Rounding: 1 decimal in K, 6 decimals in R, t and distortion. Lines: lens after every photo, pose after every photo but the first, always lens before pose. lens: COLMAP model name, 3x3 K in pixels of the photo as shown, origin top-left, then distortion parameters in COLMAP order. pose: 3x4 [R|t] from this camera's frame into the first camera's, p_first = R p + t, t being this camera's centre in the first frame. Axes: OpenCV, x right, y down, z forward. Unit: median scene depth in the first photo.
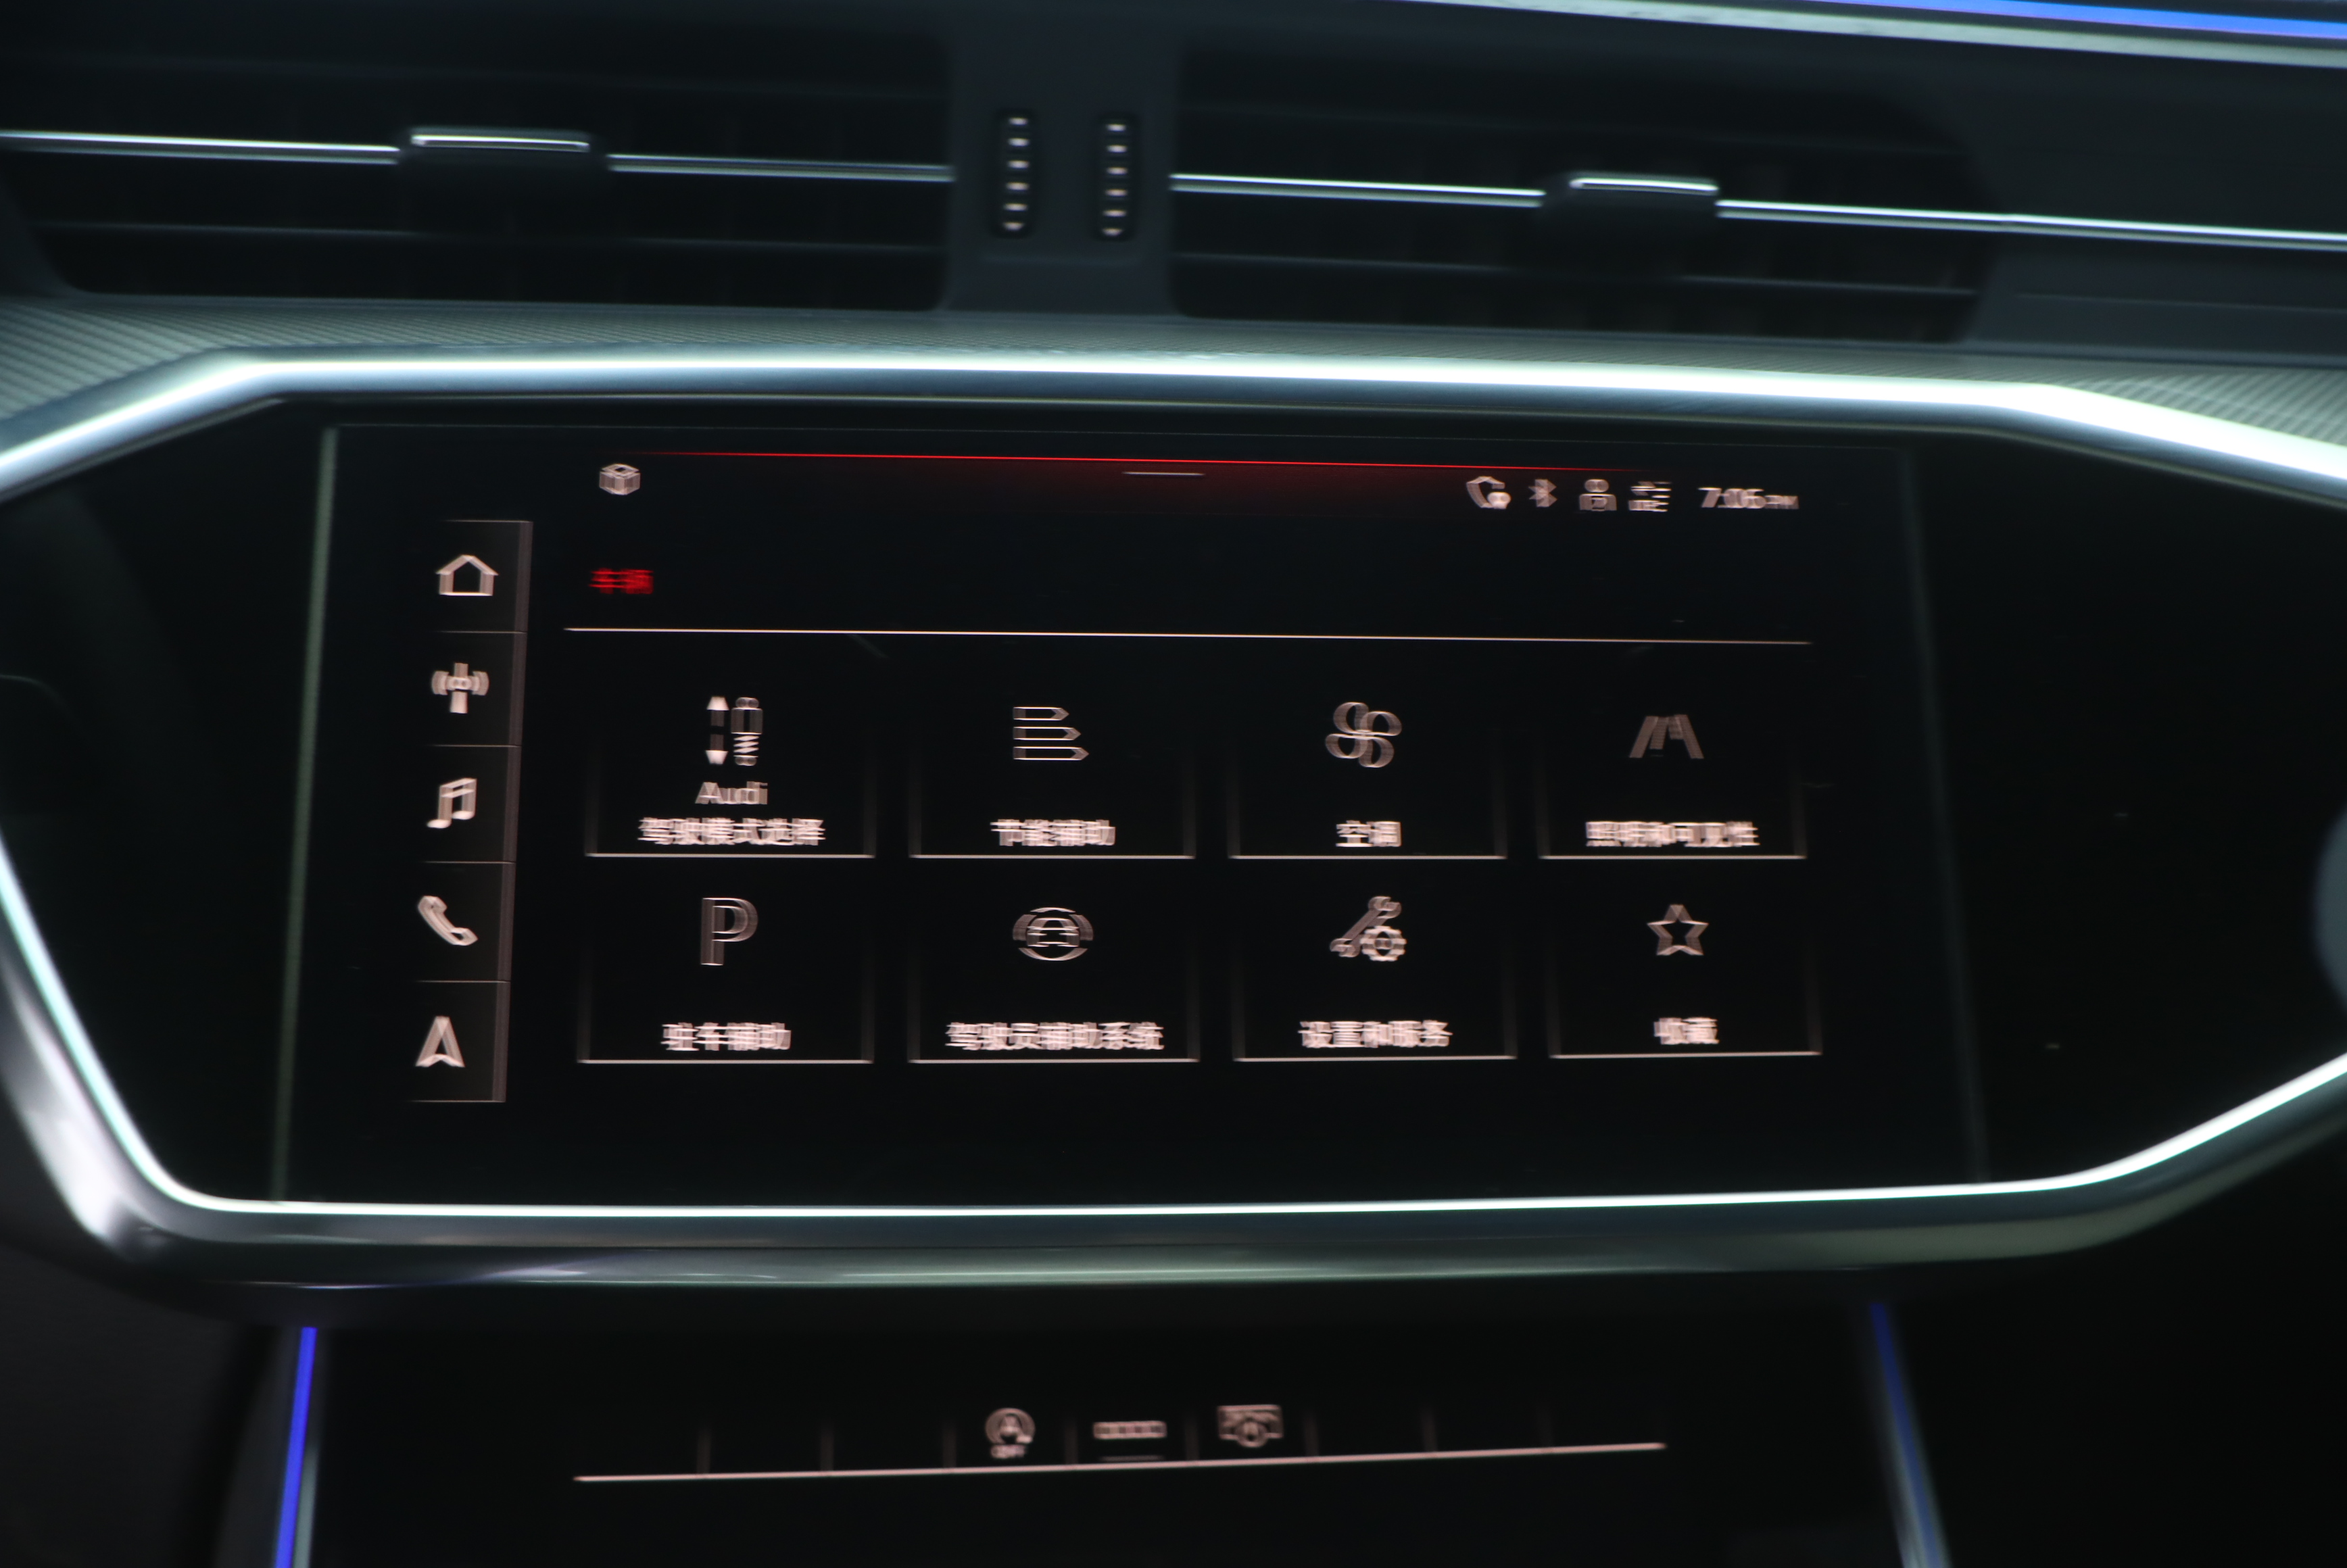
lens RADIAL K [[2676.9, 0, 1264.8], [0, 2676.9, 812.6], [0, 0, 1]] dist [-0.099963, 0.000000]
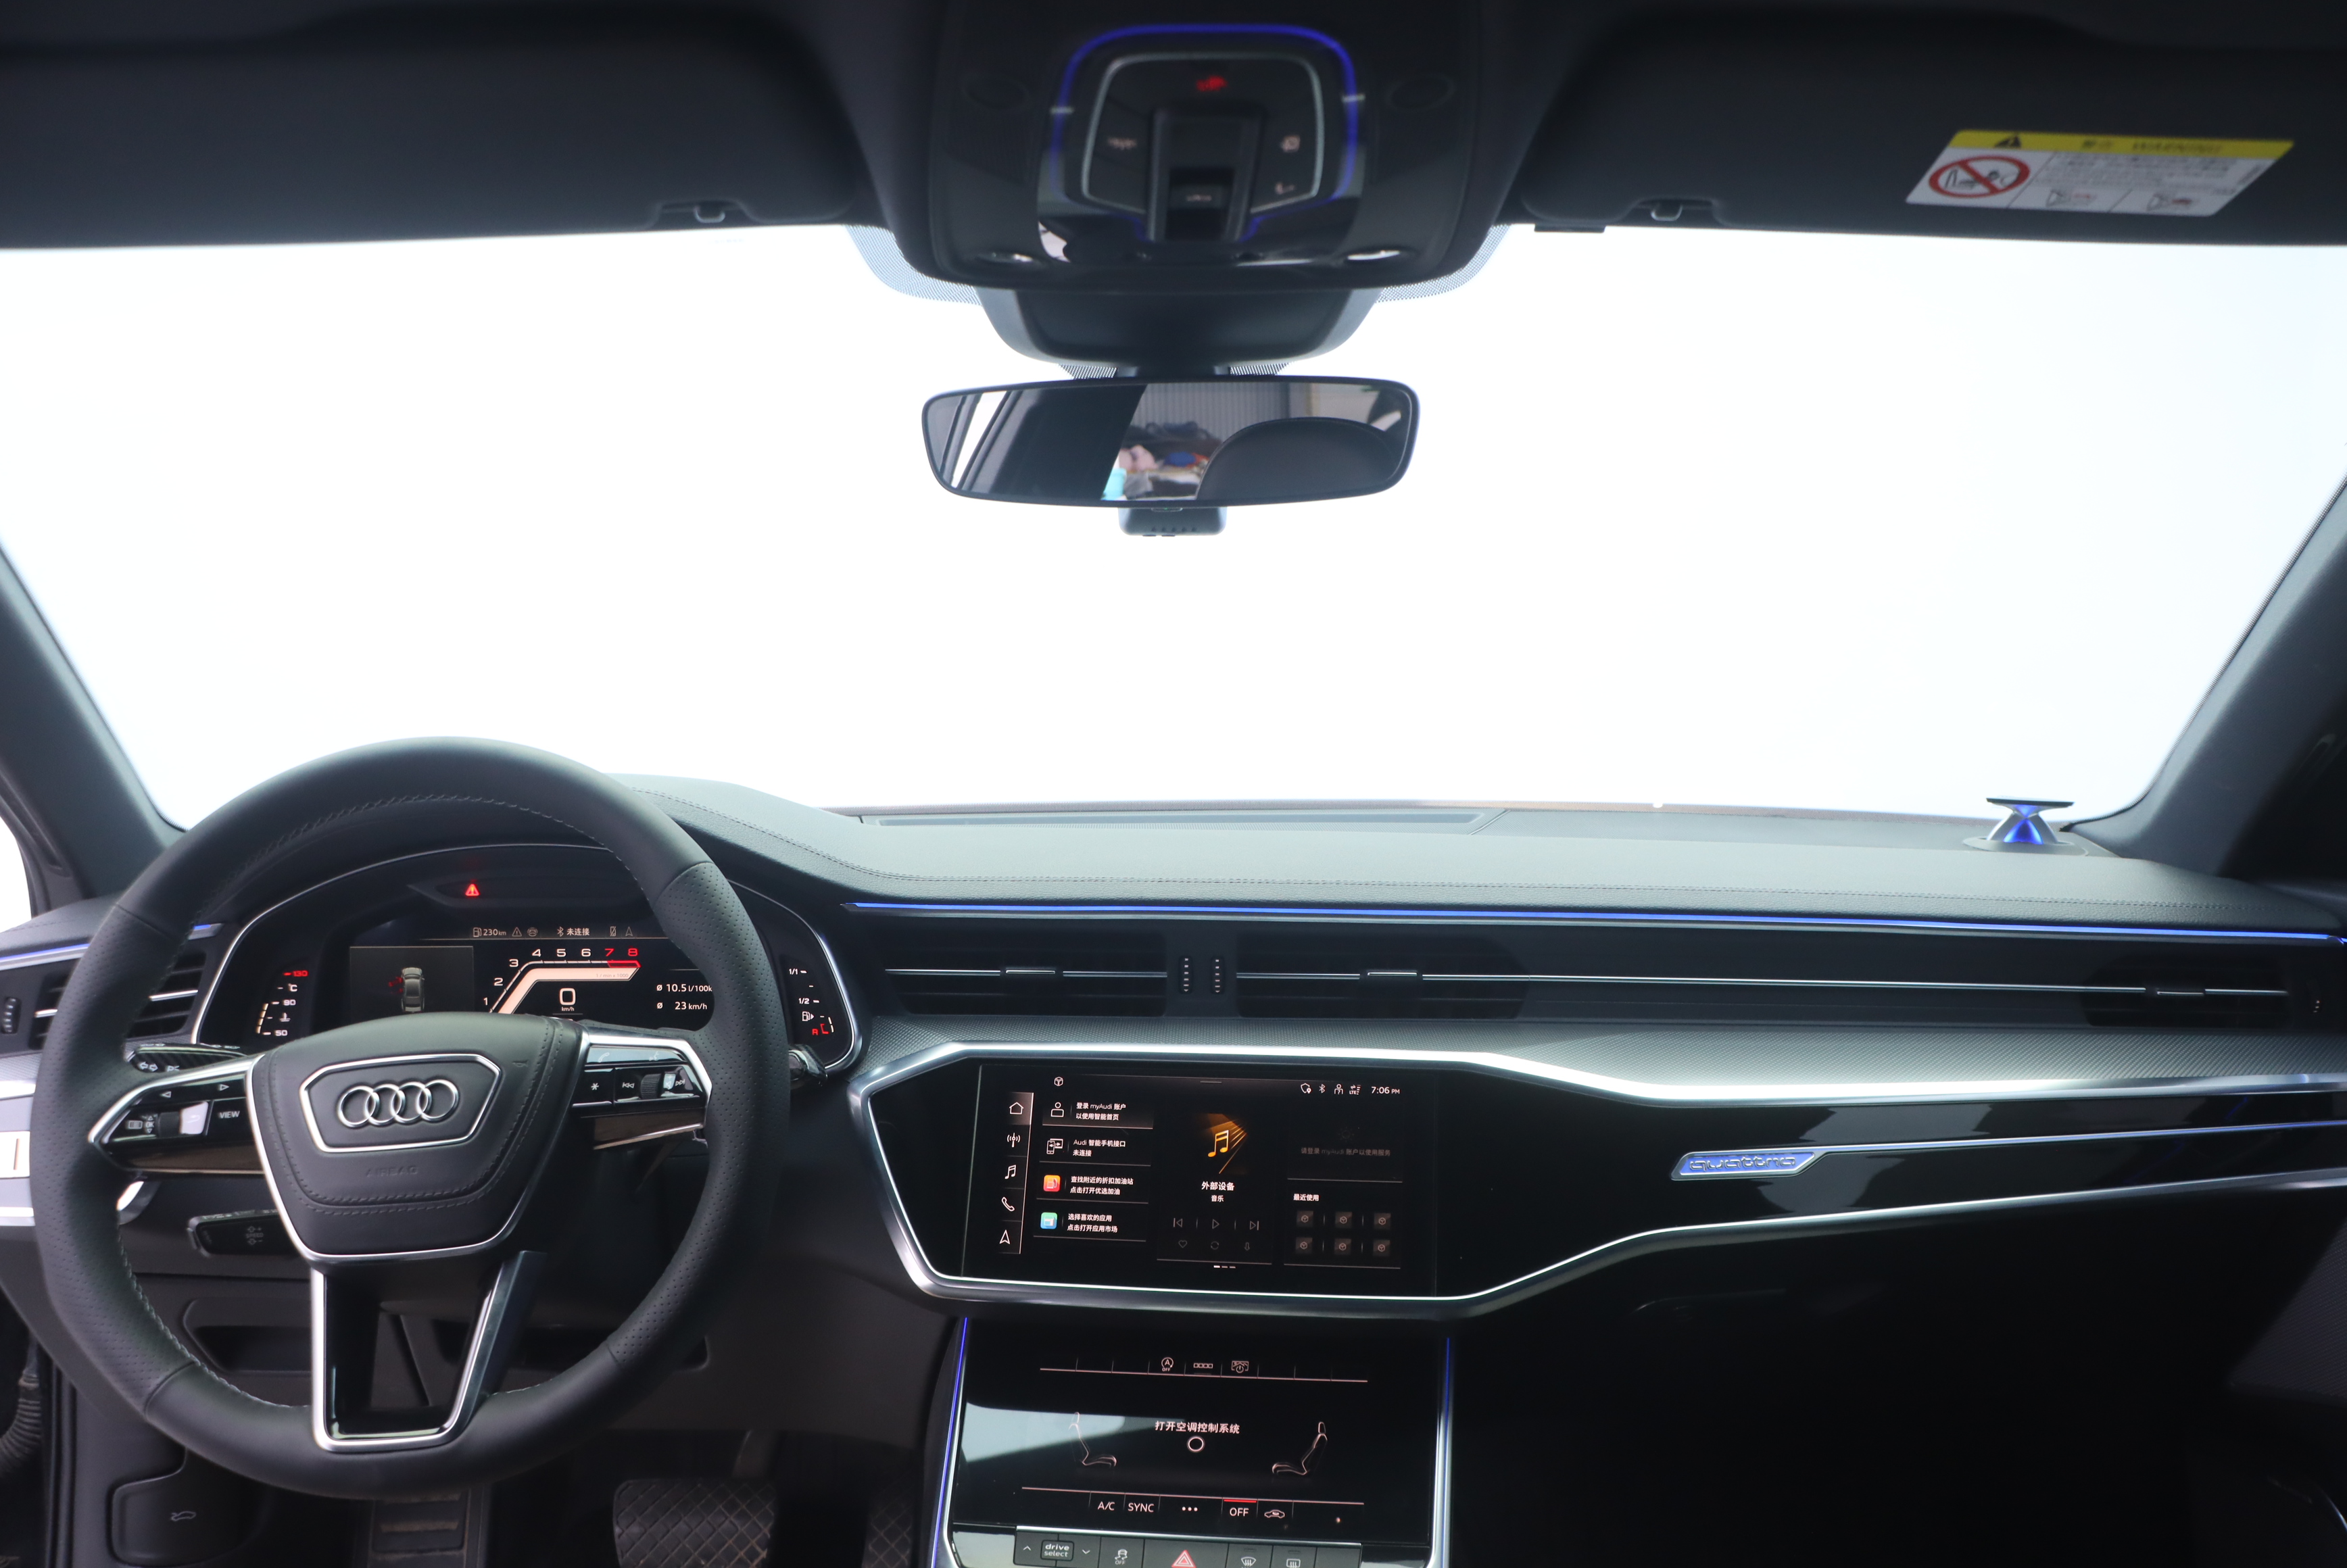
lens RADIAL K [[2094.7, 0, 1162.2], [0, 2094.7, 786.7], [0, 0, 1]] dist [-0.180425, 0.095801]
pose [[0.972460, -0.010809, -0.232818, 0.525189], [-0.024966, 0.988345, -0.150167, -0.094882], [0.231728, 0.151844, 0.960857, -1.646165]]
